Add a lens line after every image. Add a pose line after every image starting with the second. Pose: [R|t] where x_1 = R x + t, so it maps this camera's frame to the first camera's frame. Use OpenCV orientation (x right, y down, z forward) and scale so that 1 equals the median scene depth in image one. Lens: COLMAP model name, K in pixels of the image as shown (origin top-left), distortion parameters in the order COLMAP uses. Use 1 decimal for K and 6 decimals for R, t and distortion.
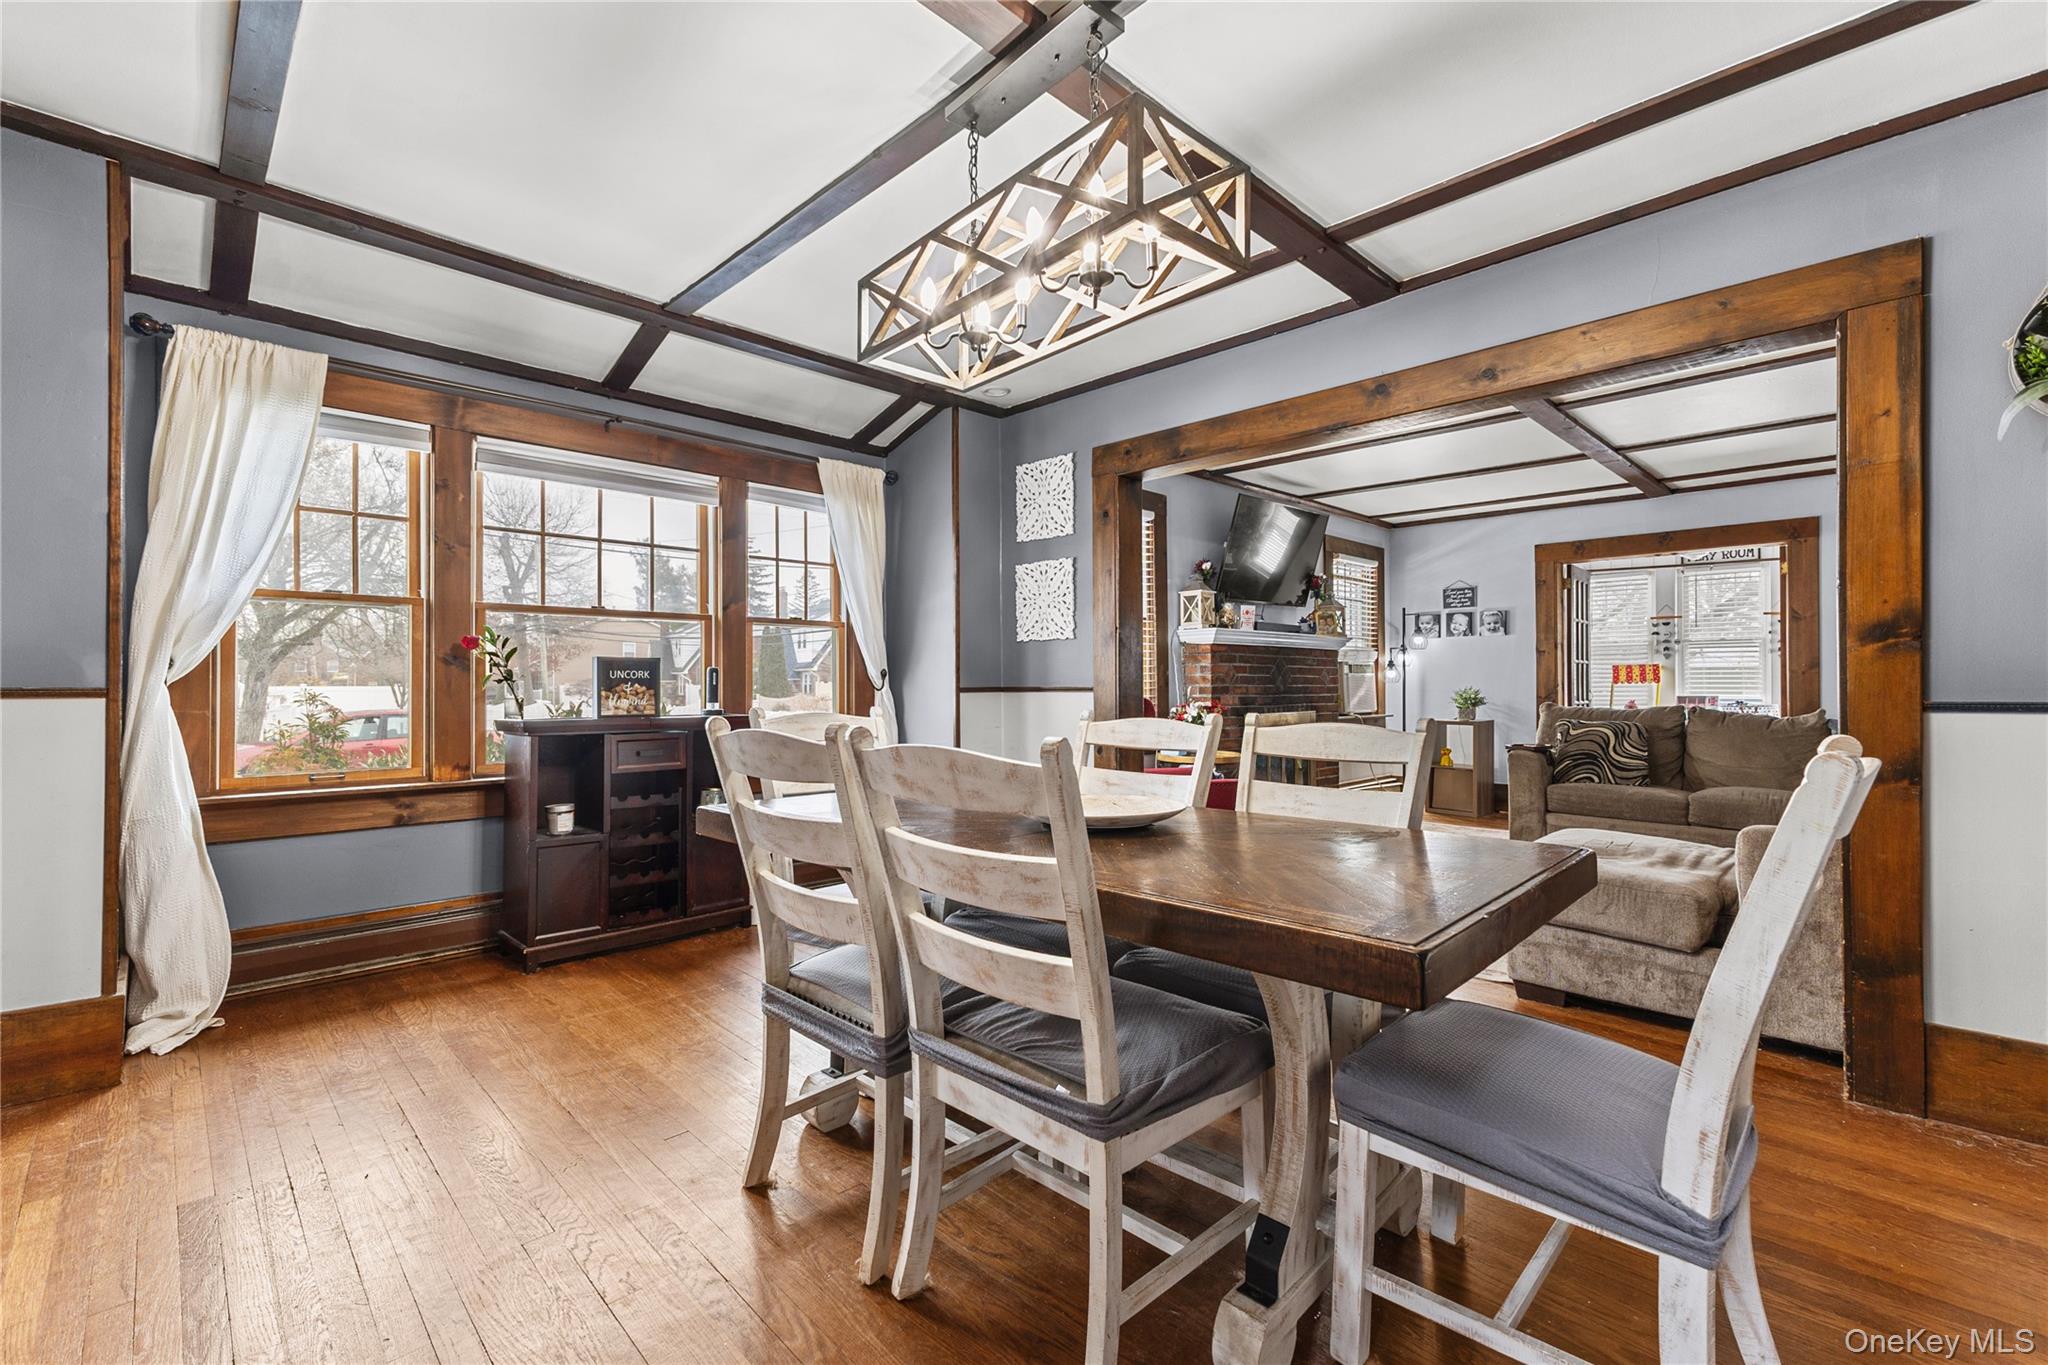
lens RADIAL K [[889.8, 0, 1027.8], [0, 889.8, 677.0], [0, 0, 1]] dist [0.012206, -0.000046]
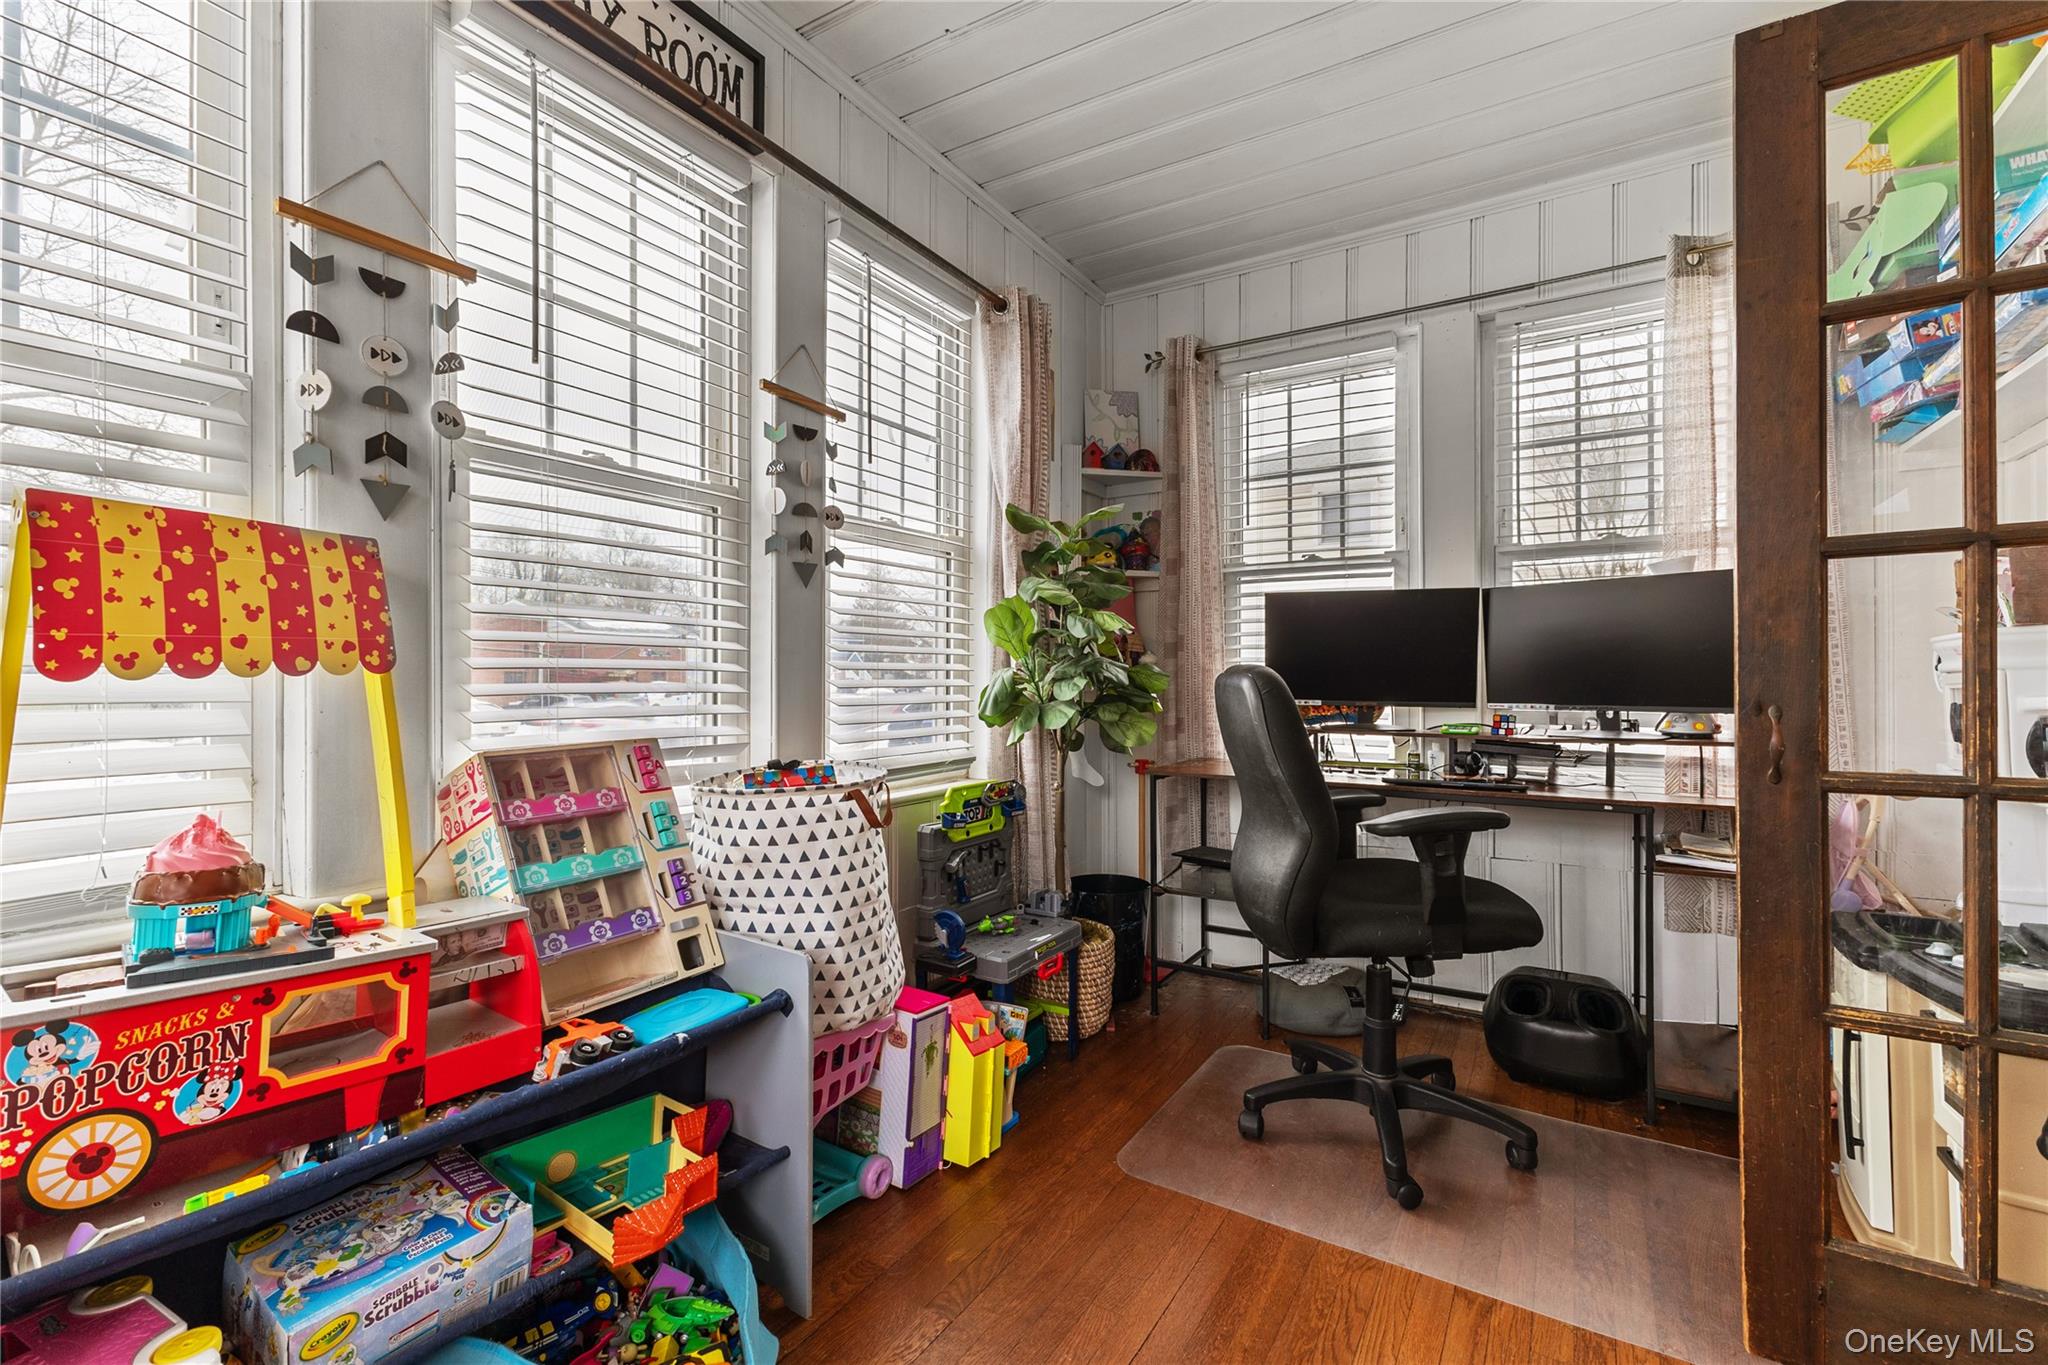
lens RADIAL K [[889.8, 0, 1027.8], [0, 889.8, 677.0], [0, 0, 1]] dist [0.012206, -0.000046]
pose [[-0.243910, 0.002457, 0.969795, 0.683781], [-0.003995, 0.999986, -0.003538, 0.009384], [-0.969790, -0.004737, -0.243896, 1.182452]]
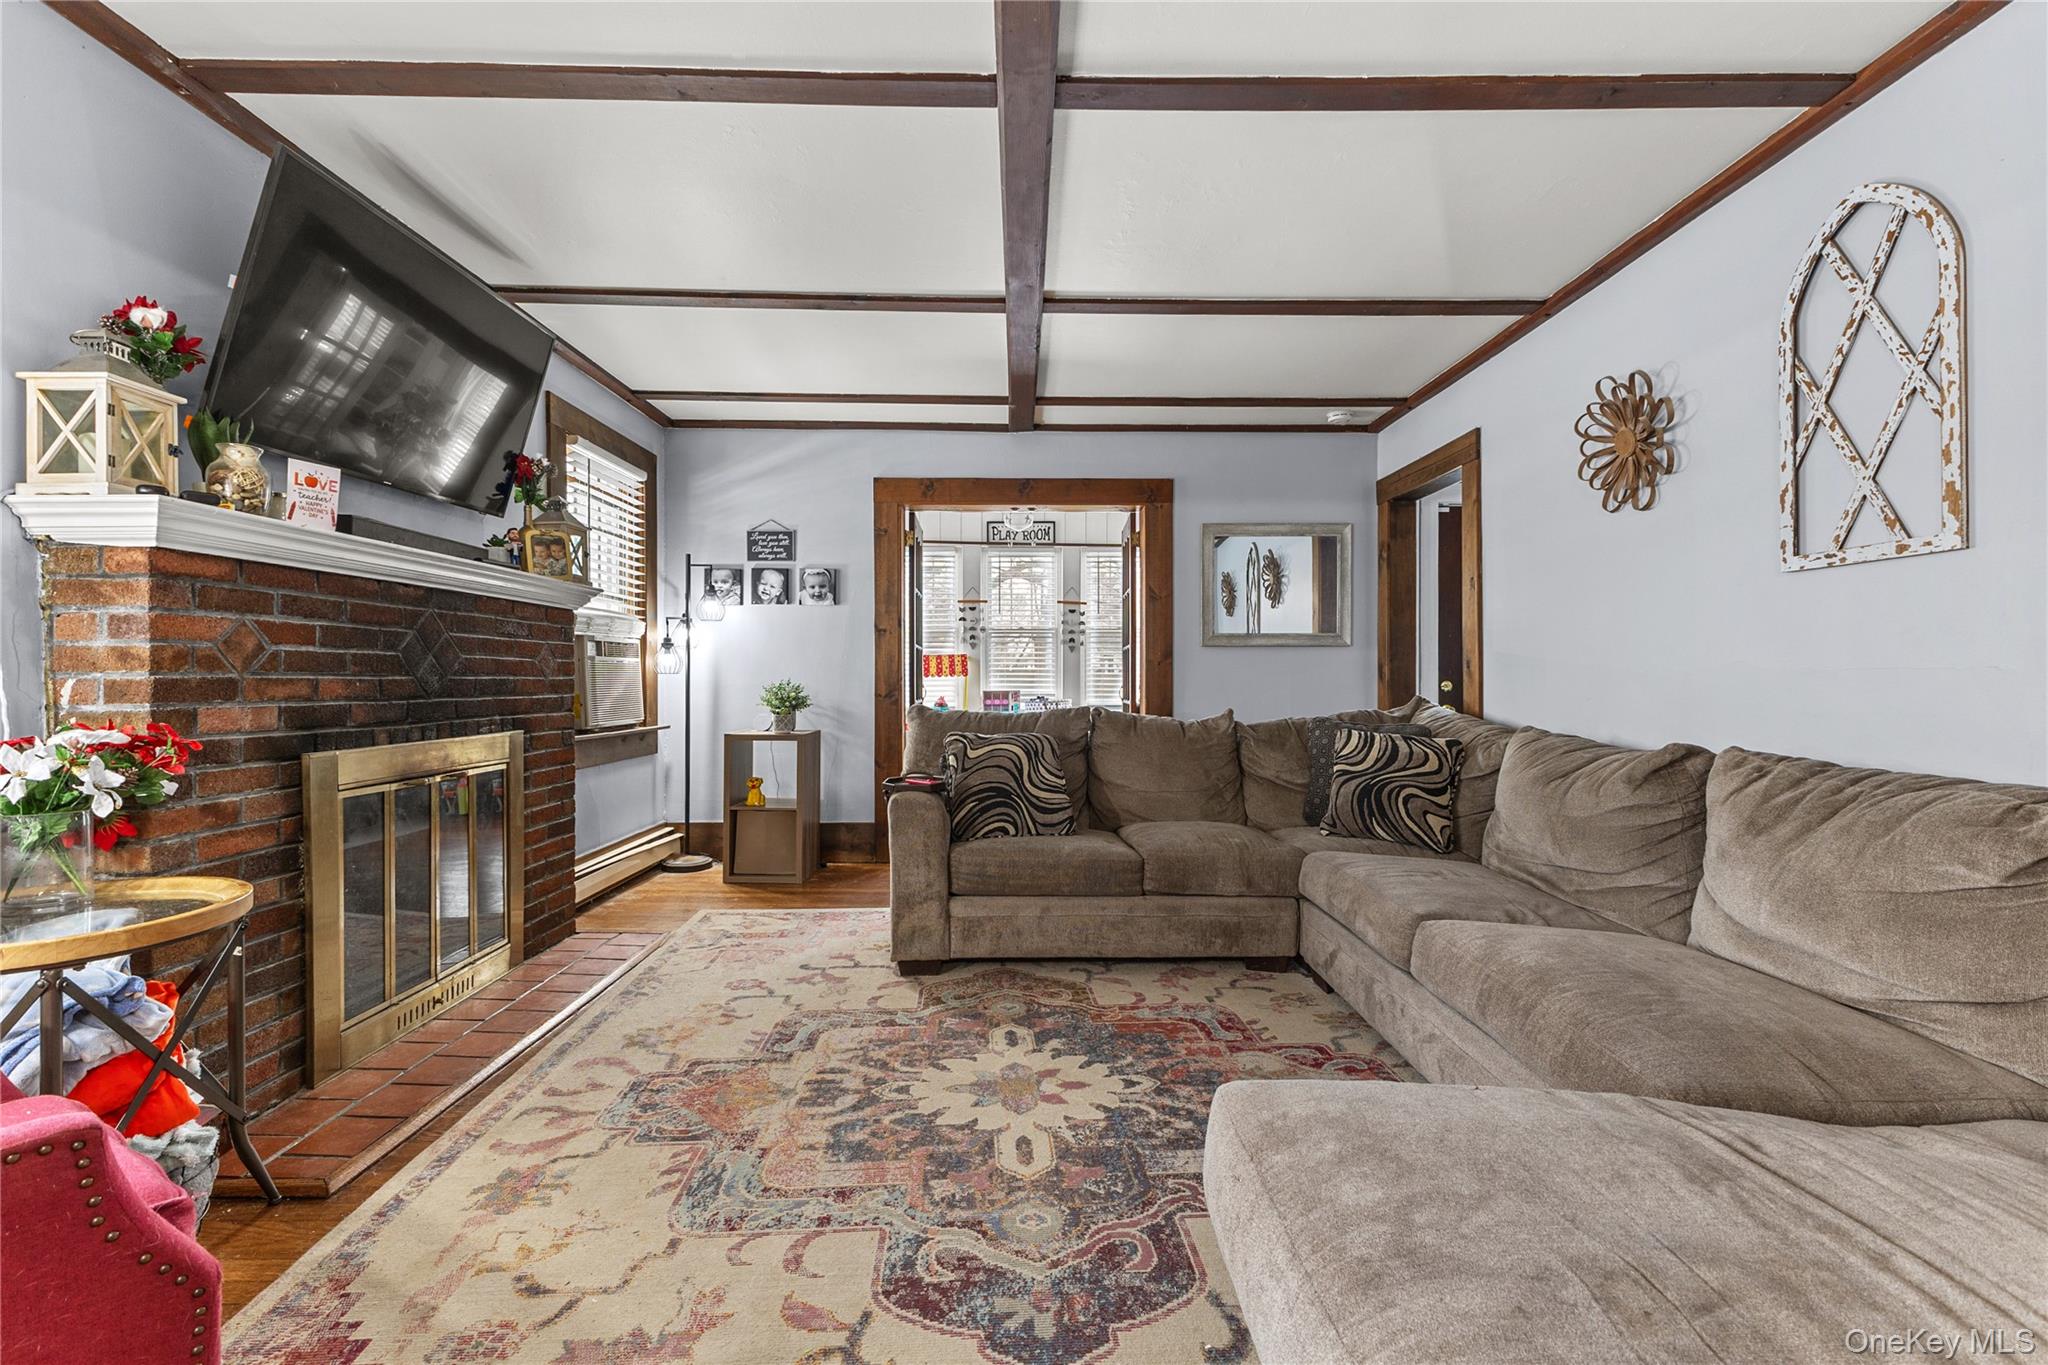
lens RADIAL K [[889.8, 0, 1027.8], [0, 889.8, 677.0], [0, 0, 1]] dist [0.012206, -0.000046]
pose [[0.697503, 0.003140, 0.716575, 0.160002], [-0.008113, 0.999961, 0.003516, 0.004981], [-0.716536, -0.008266, 0.697501, 0.447650]]
